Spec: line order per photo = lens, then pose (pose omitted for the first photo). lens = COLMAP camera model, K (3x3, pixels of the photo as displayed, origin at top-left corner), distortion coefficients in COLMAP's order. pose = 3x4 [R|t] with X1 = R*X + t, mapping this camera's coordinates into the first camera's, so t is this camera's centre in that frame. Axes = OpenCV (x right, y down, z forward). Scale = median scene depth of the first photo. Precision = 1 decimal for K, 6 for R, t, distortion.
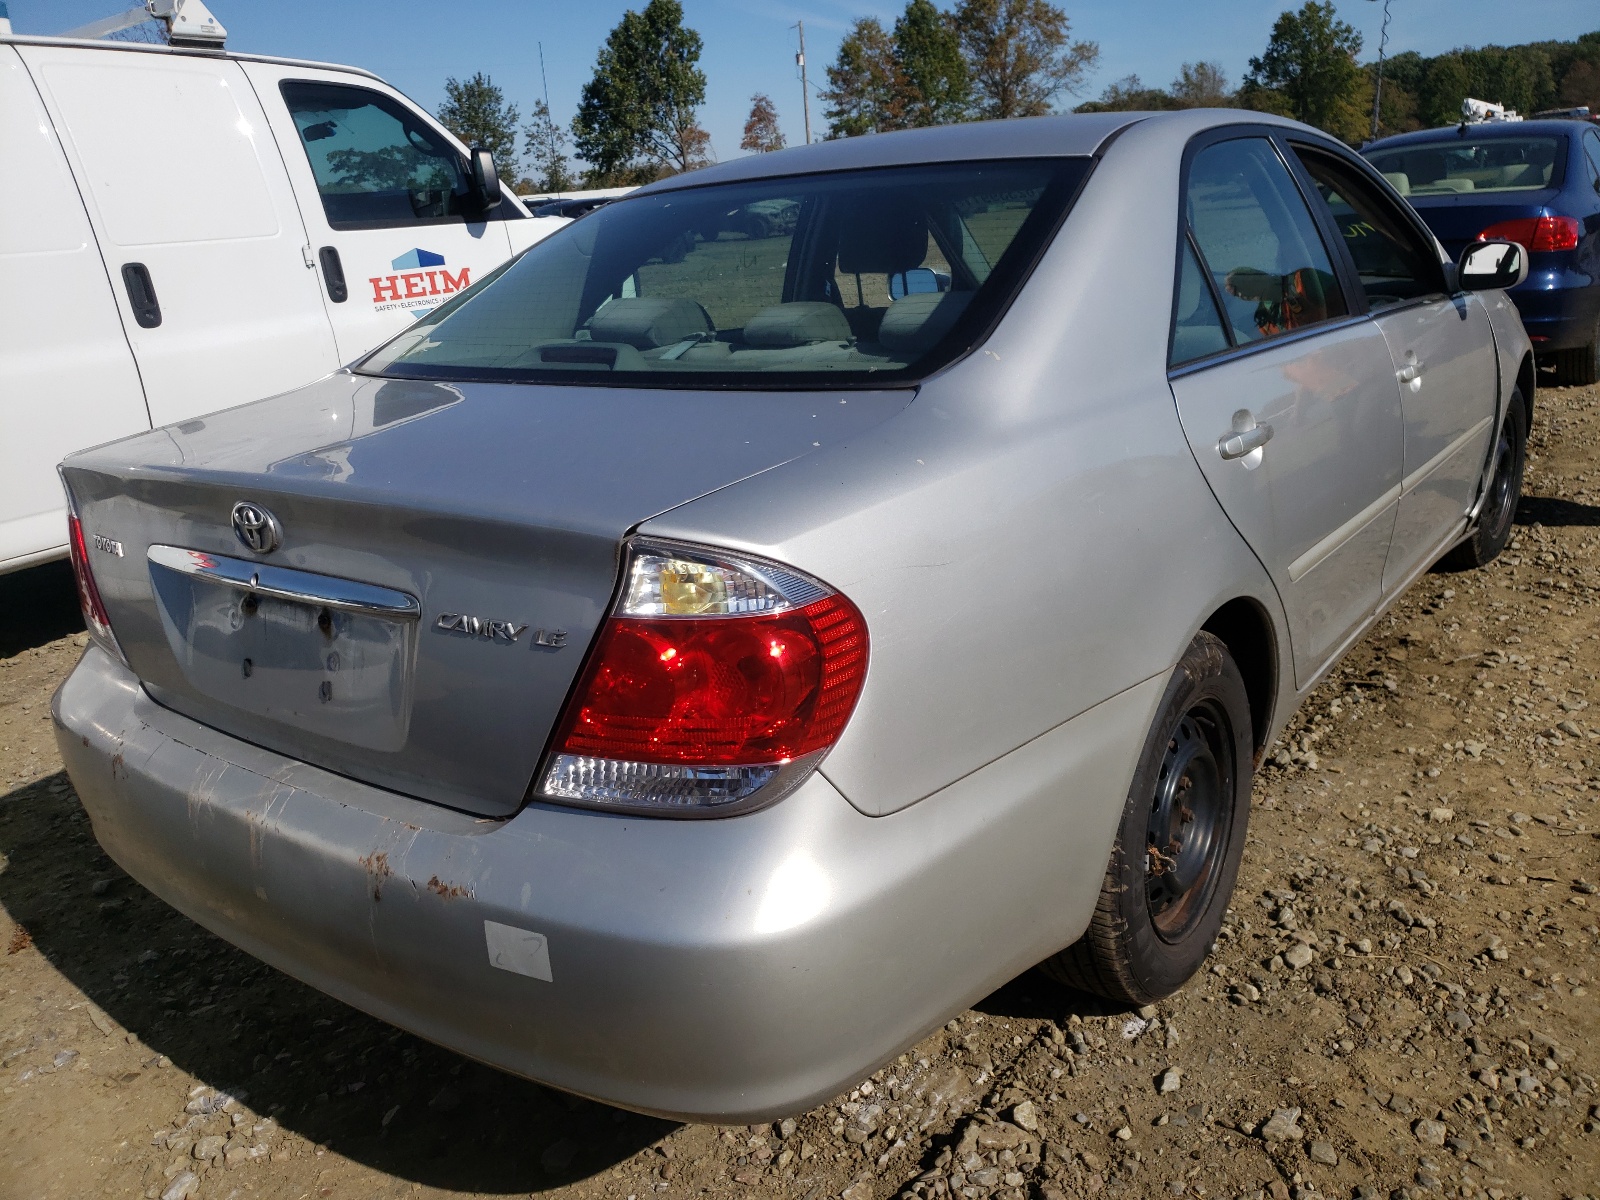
lens RADIAL K [[1241.7, 0, 802.0], [0, 1241.7, 601.0], [0, 0, 1]] dist [0.005585, 0.003573]
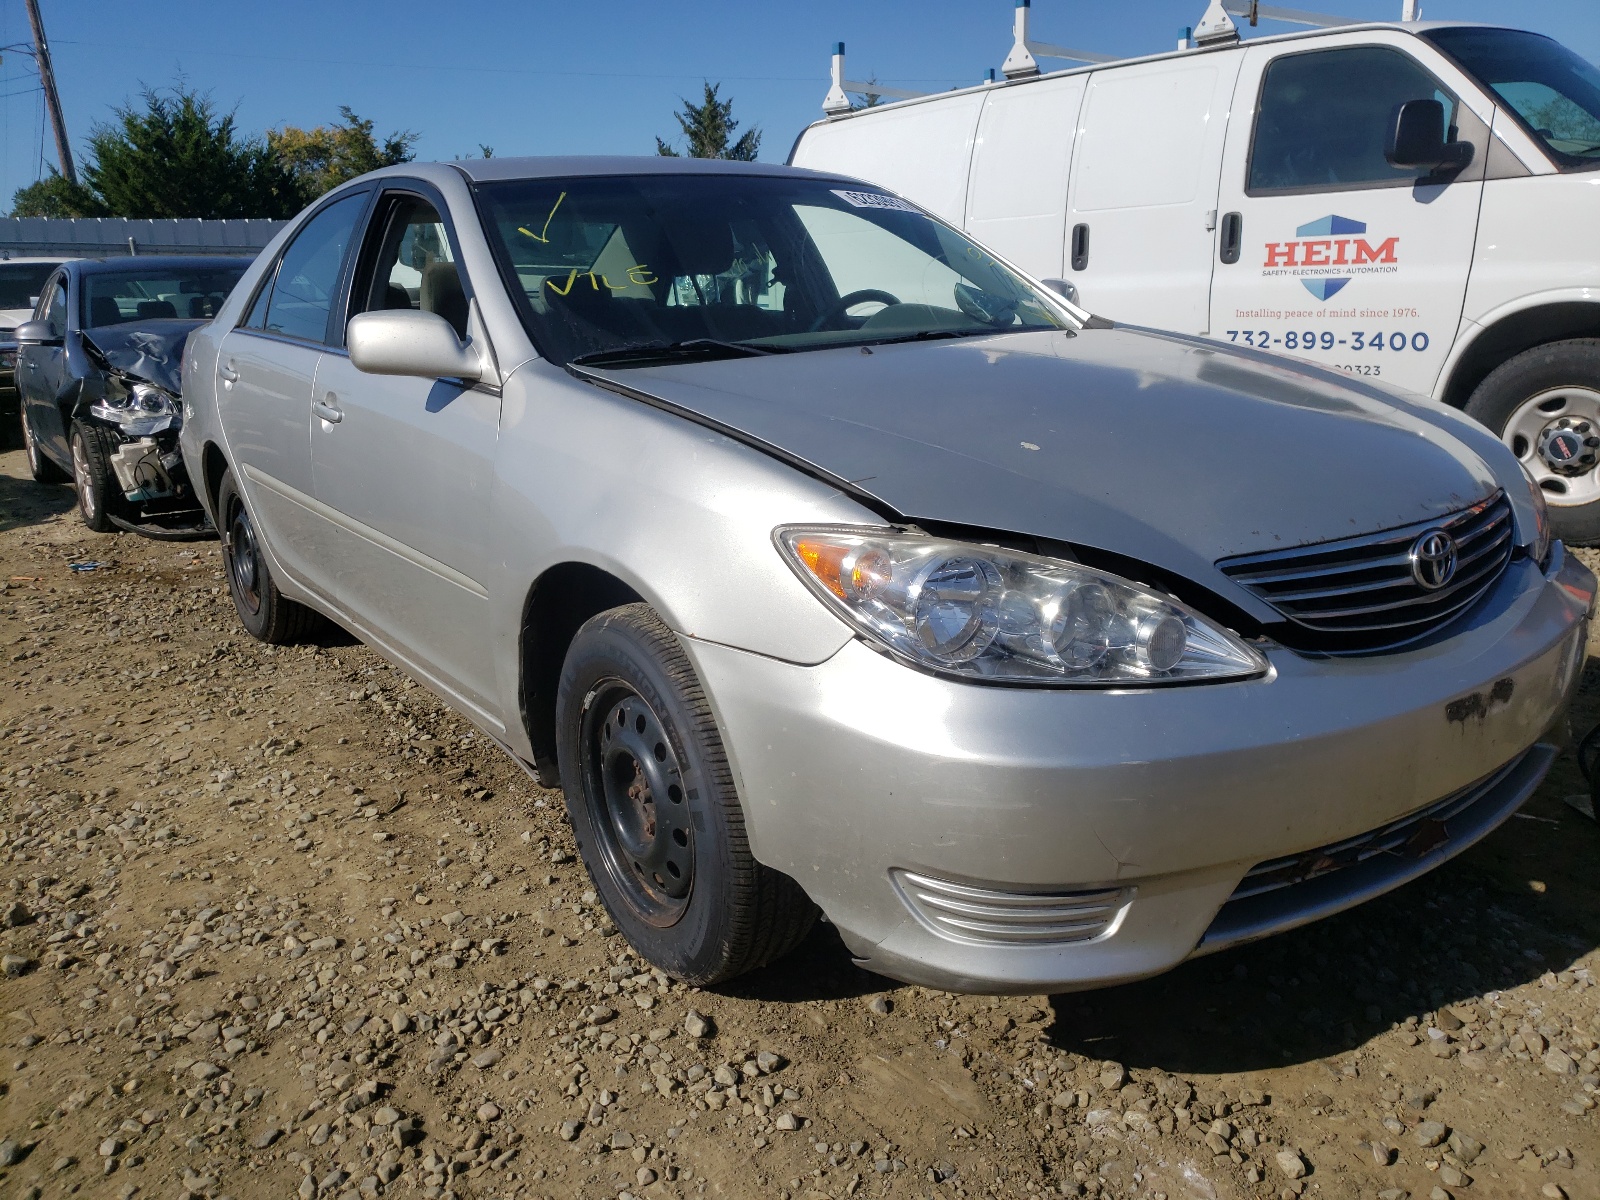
lens RADIAL K [[1241.7, 0, 800.2], [0, 1241.7, 597.8], [0, 0, 1]] dist [0.005585, 0.003573]
pose [[-0.291017, 0.323656, -0.900309, 0.800145], [-0.232442, 0.888923, 0.394697, -0.313818], [0.928052, 0.324133, -0.183461, 0.916664]]
